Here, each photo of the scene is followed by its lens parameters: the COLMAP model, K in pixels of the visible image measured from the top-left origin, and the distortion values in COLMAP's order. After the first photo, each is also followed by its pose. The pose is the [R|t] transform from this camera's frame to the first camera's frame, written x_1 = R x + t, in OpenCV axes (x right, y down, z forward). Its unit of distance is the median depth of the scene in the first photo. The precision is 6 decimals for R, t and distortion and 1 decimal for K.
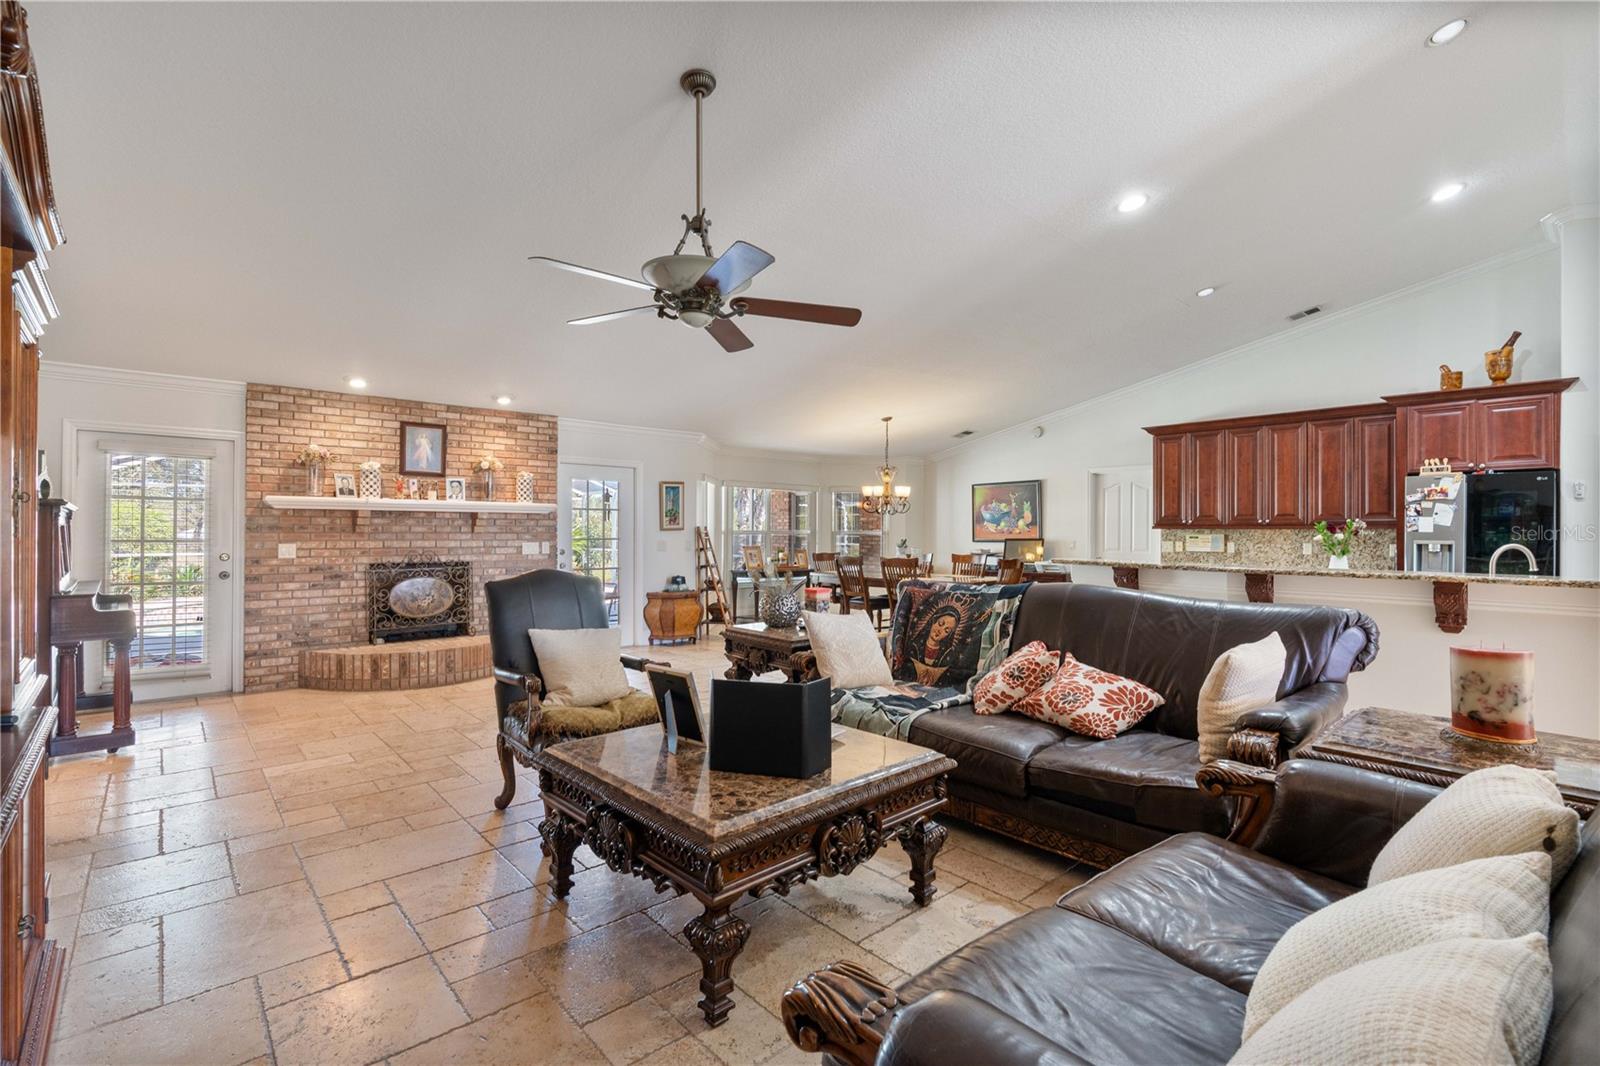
lens RADIAL K [[730.1, 0, 818.2], [0, 730.1, 532.1], [0, 0, 1]] dist [-0.004850, 0.003649]
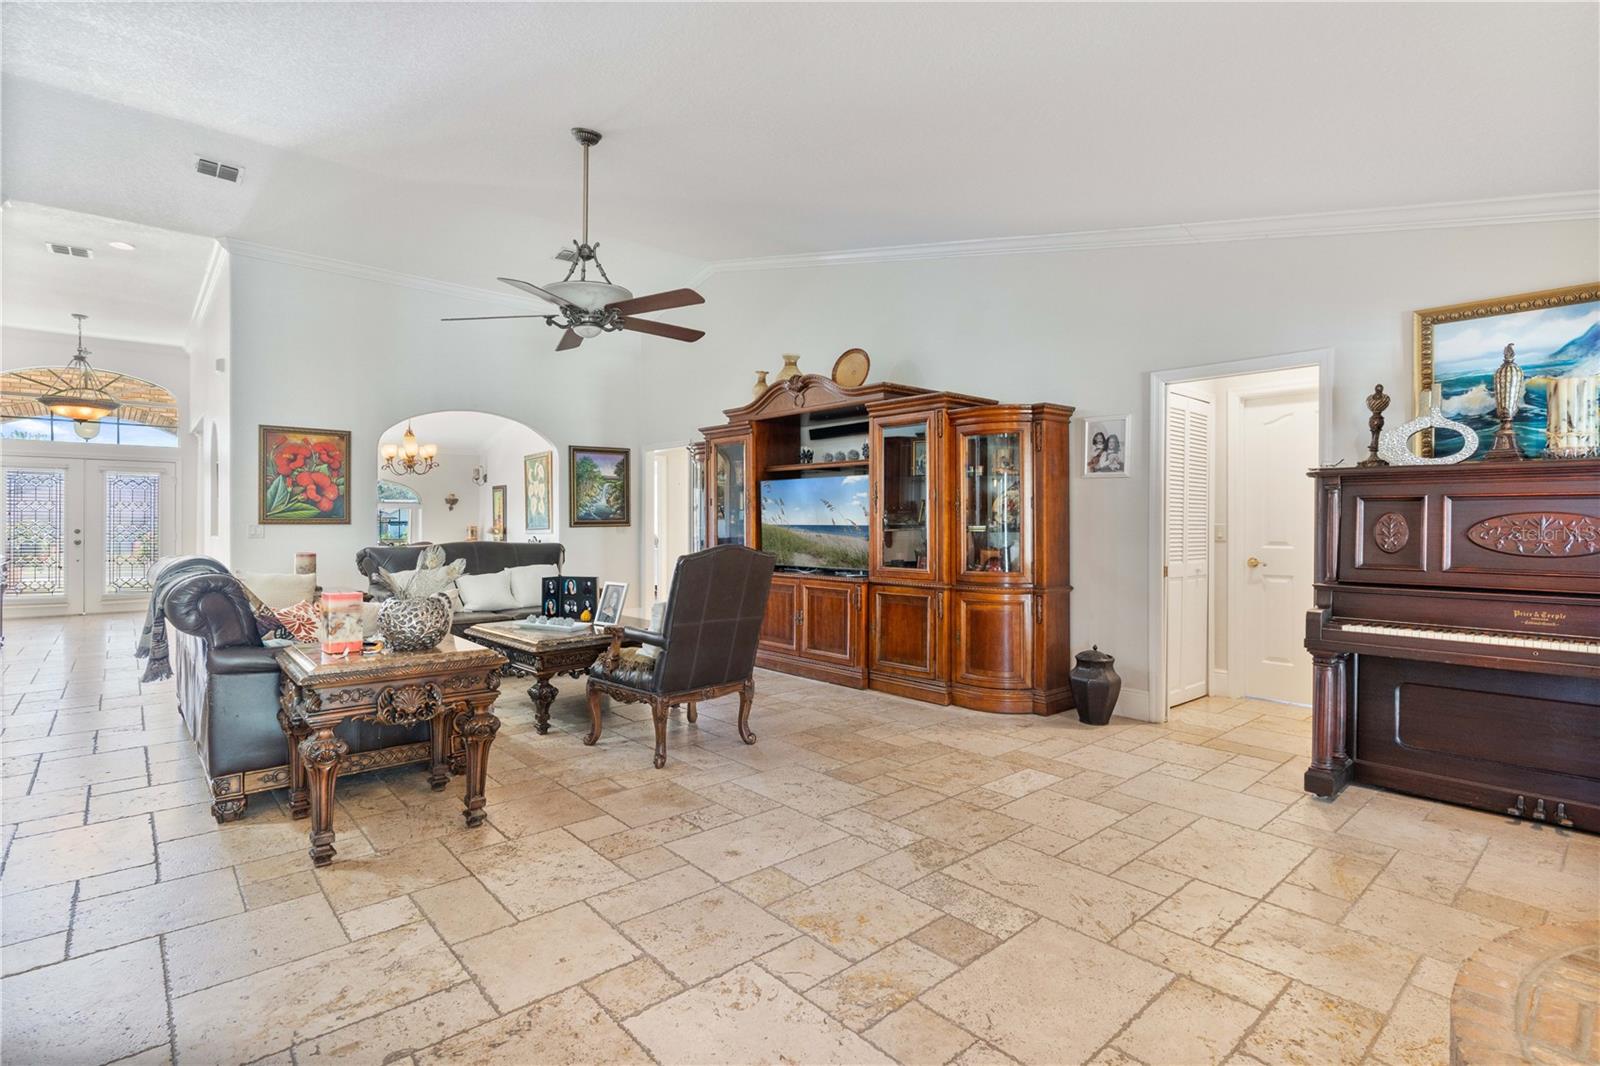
lens RADIAL K [[763.7, 0, 797.2], [0, 763.7, 523.9], [0, 0, 1]] dist [-0.006343, 0.003864]
pose [[-0.999474, -0.006306, 0.031802, -0.284094], [-0.006220, 0.999977, 0.002809, 0.012058], [-0.031819, 0.002610, -0.999490, 1.158922]]
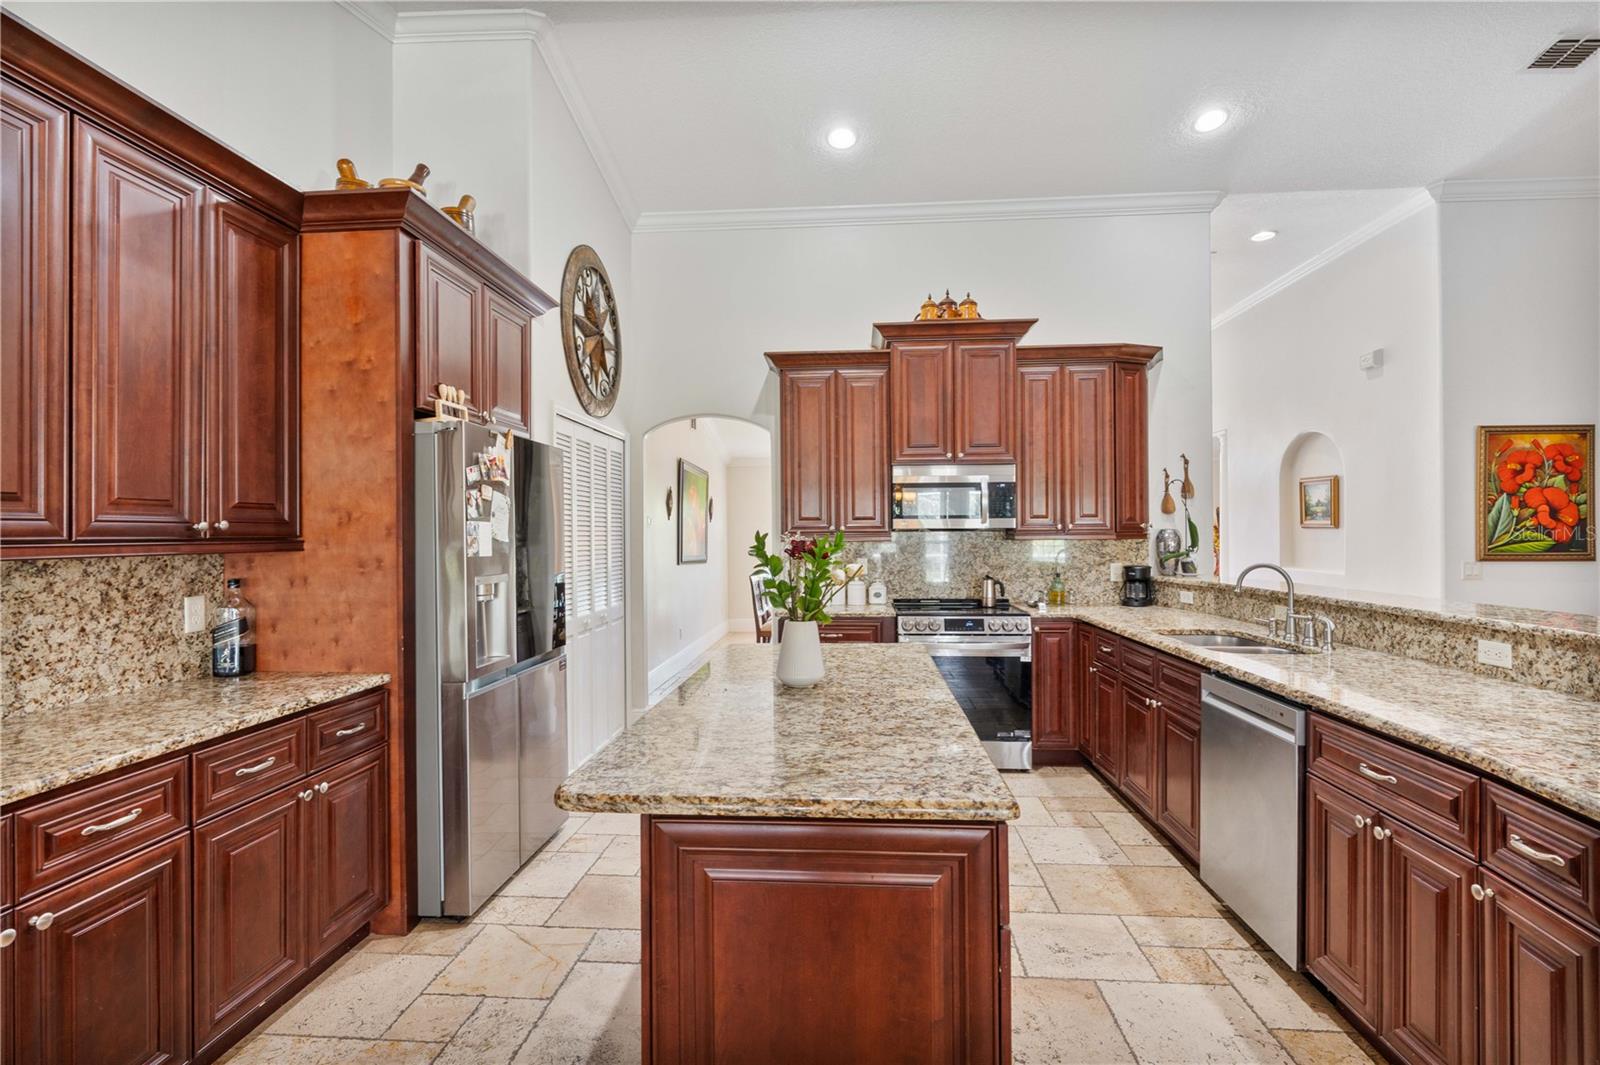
lens RADIAL K [[763.7, 0, 805.4], [0, 763.7, 526.6], [0, 0, 1]] dist [-0.006343, 0.003864]
pose [[-0.674844, 0.006035, 0.737936, 0.374568], [0.004198, 0.999982, -0.004339, -0.014804], [-0.737949, 0.000169, -0.674857, 1.150829]]
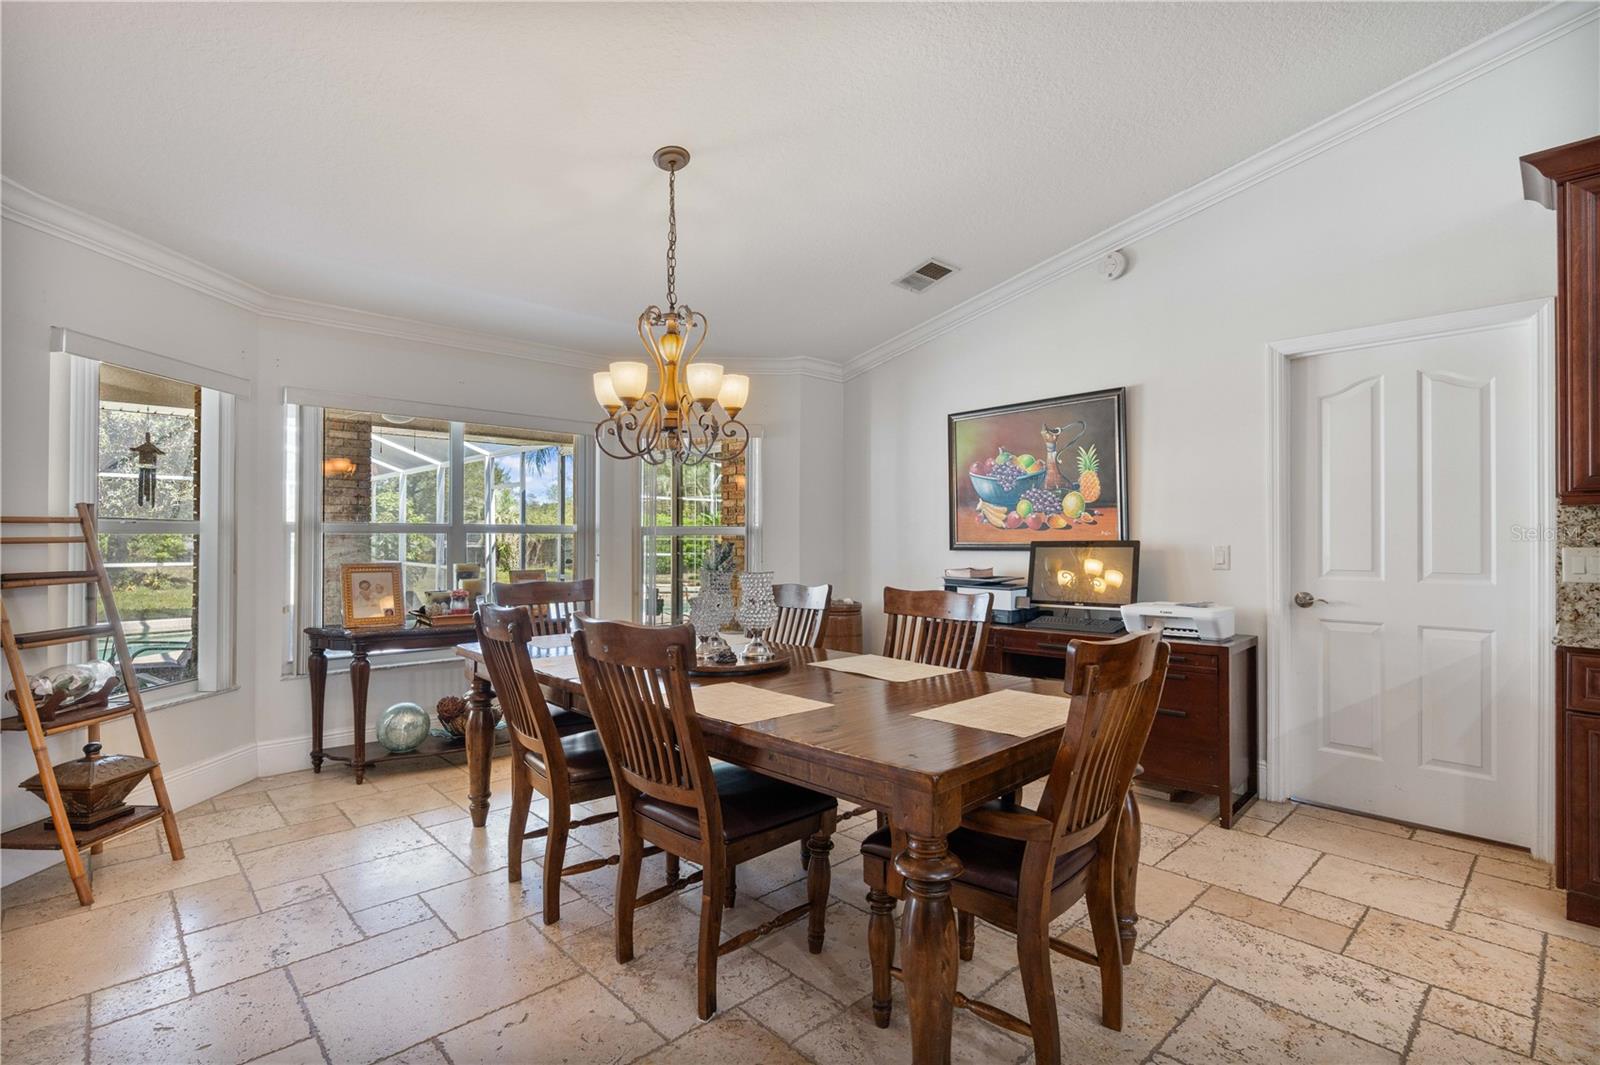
lens RADIAL K [[763.7, 0, 811.1], [0, 763.7, 529.2], [0, 0, 1]] dist [-0.006343, 0.003864]
pose [[0.999953, -0.001232, 0.009667, 0.212193], [0.001357, 0.999915, -0.012990, 0.011705], [-0.009650, 0.013003, 0.999869, 0.935986]]
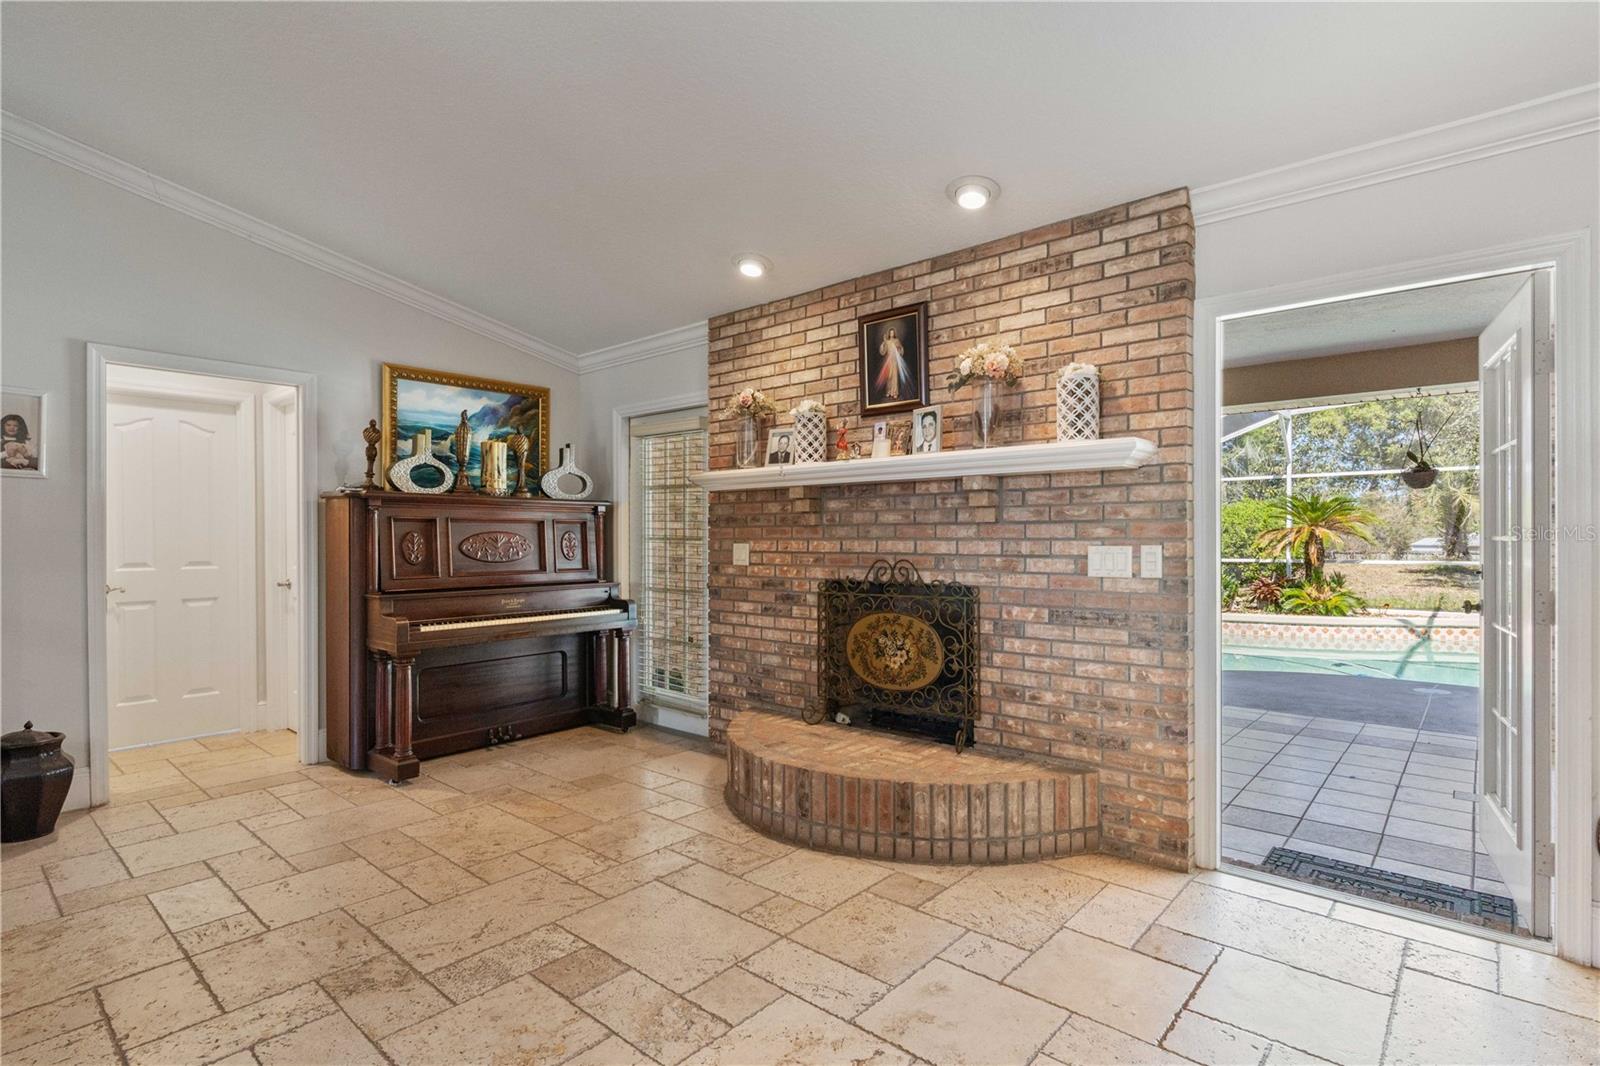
lens RADIAL K [[794.0, 0, 793.2], [0, 794.0, 537.4], [0, 0, 1]] dist [-0.005129, 0.000434]
pose [[0.092992, -0.003101, -0.995662, 0.004109], [0.003416, 0.999990, -0.002795, 0.011242], [0.995661, -0.003142, 0.093001, 0.879944]]
